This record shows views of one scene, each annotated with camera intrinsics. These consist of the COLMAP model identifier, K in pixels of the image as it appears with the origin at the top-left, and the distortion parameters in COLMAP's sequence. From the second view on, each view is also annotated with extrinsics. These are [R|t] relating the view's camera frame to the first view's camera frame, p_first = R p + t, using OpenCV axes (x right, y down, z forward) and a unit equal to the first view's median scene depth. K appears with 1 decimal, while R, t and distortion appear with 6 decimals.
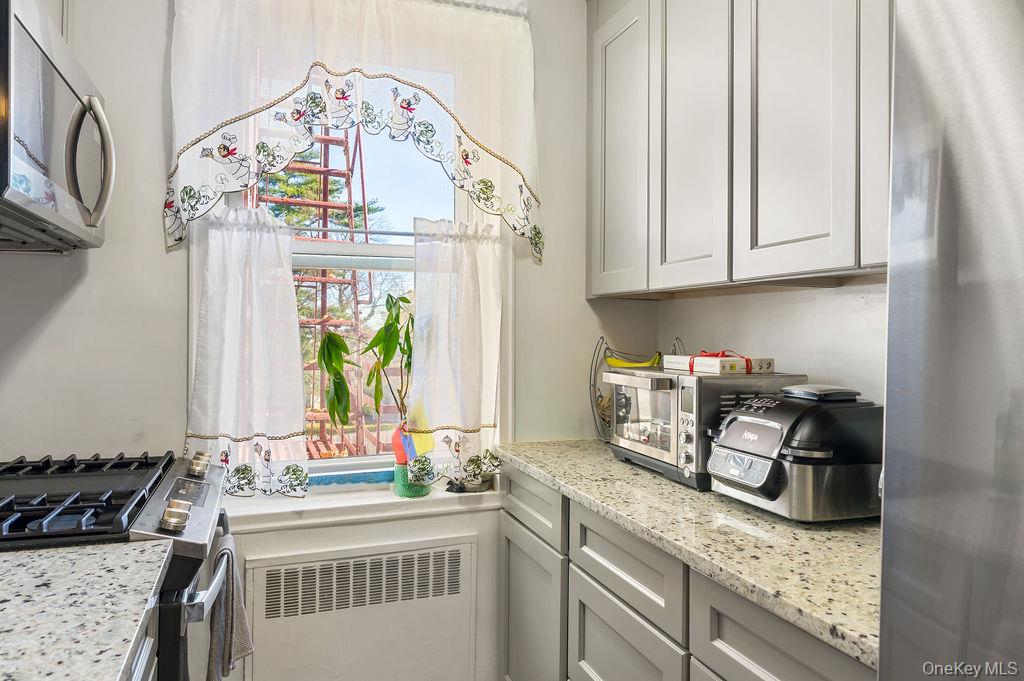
lens RADIAL K [[657.0, 0, 525.9], [0, 657.0, 331.1], [0, 0, 1]] dist [-0.007281, -0.001479]
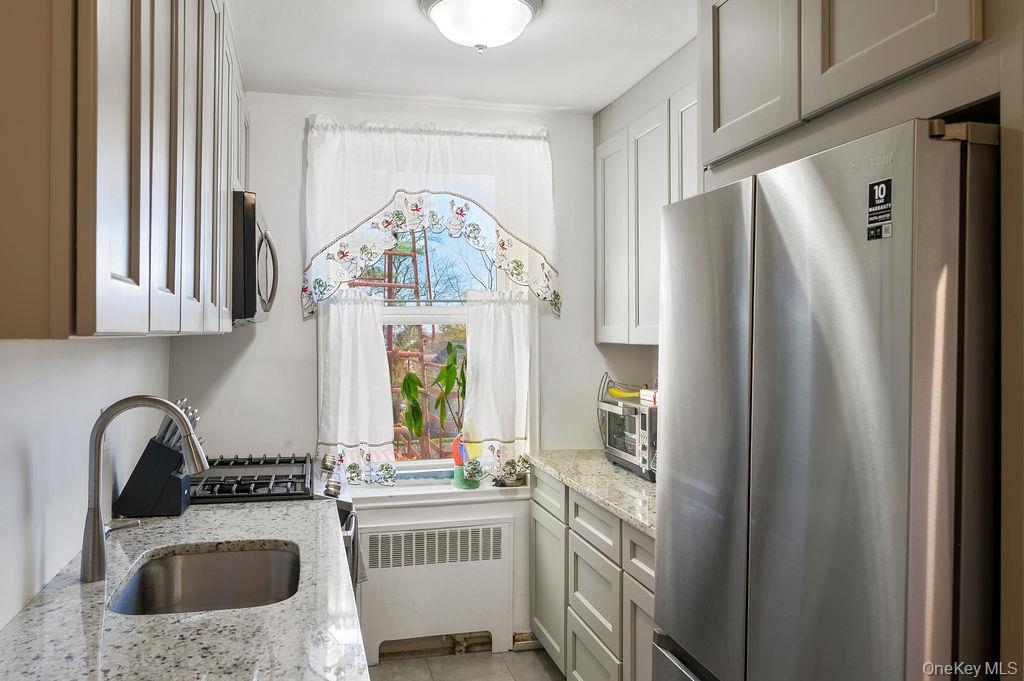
lens RADIAL K [[747.0, 0, 502.2], [0, 747.0, 336.0], [0, 0, 1]] dist [0.000148, -0.000203]
pose [[0.991760, -0.008940, -0.127794, 0.112508], [0.009681, 0.999940, 0.005183, -0.083780], [0.127740, -0.006377, 0.991787, -0.591173]]
